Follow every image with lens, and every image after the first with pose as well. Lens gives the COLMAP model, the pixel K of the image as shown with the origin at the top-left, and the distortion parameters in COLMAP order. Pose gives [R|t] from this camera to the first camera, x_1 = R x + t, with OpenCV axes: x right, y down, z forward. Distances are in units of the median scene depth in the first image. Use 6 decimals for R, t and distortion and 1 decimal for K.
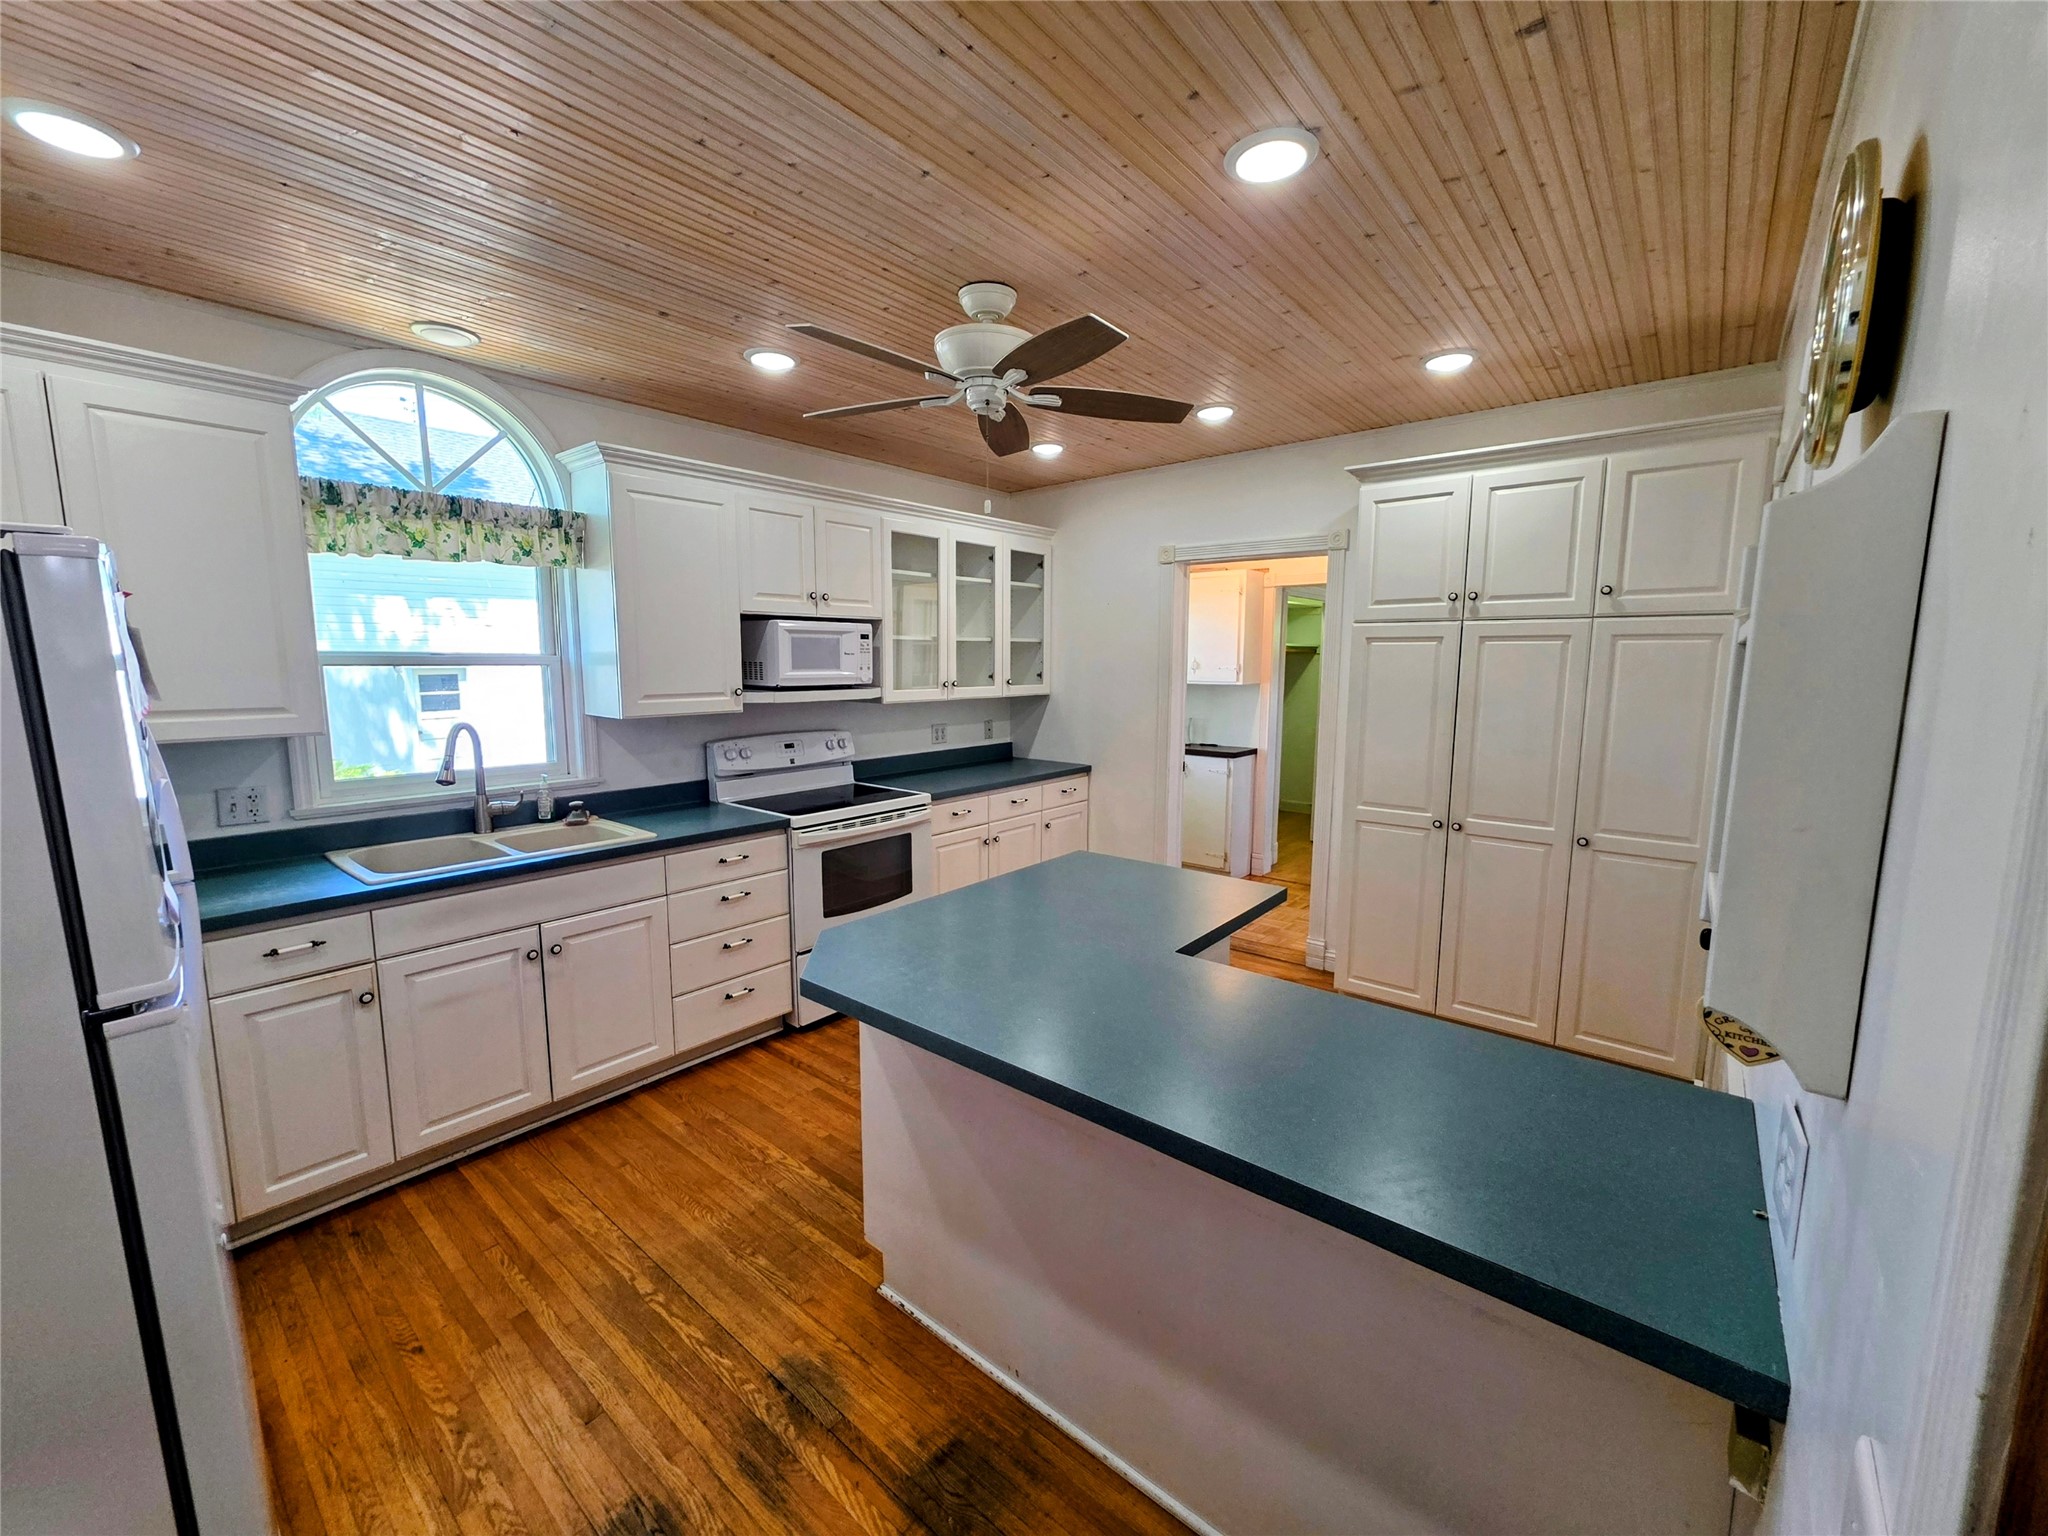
lens RADIAL K [[818.2, 0, 1024.0], [0, 818.2, 768.0], [0, 0, 1]] dist [0.000165, 0.000016]
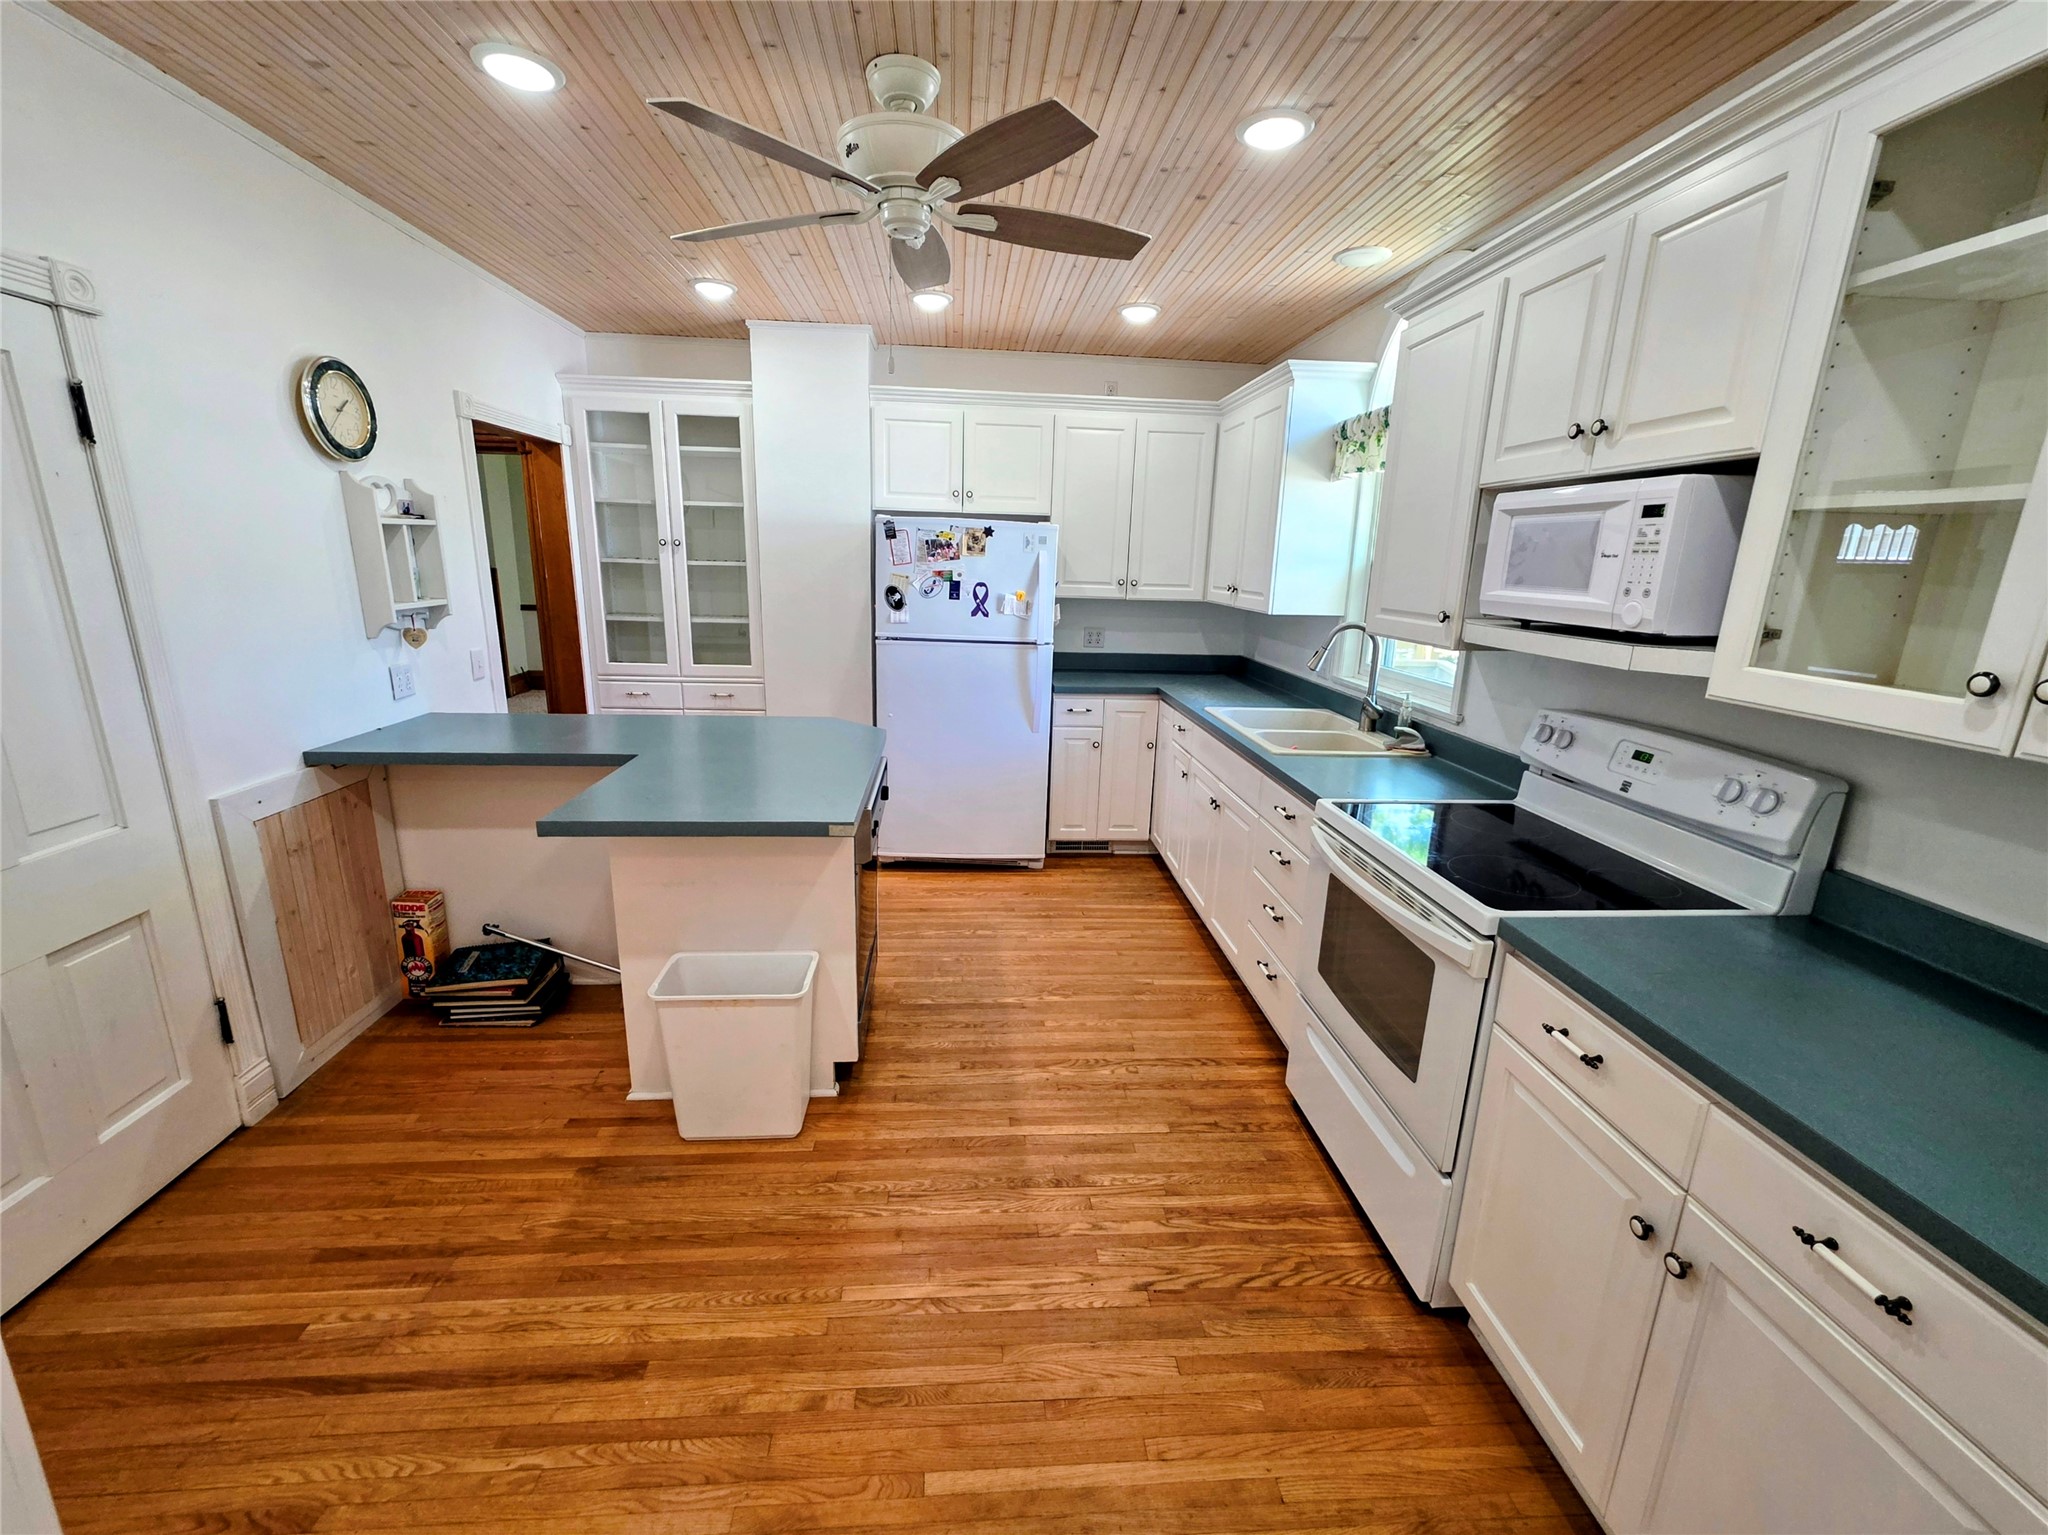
lens RADIAL K [[841.6, 0, 1024.0], [0, 841.6, 767.5], [0, 0, 1]] dist [-0.000290, -0.000033]
pose [[-0.723483, 0.149050, -0.674059, 0.380135], [-0.119002, 0.934870, 0.334449, -0.175937], [0.680008, 0.322182, -0.658626, 1.339286]]
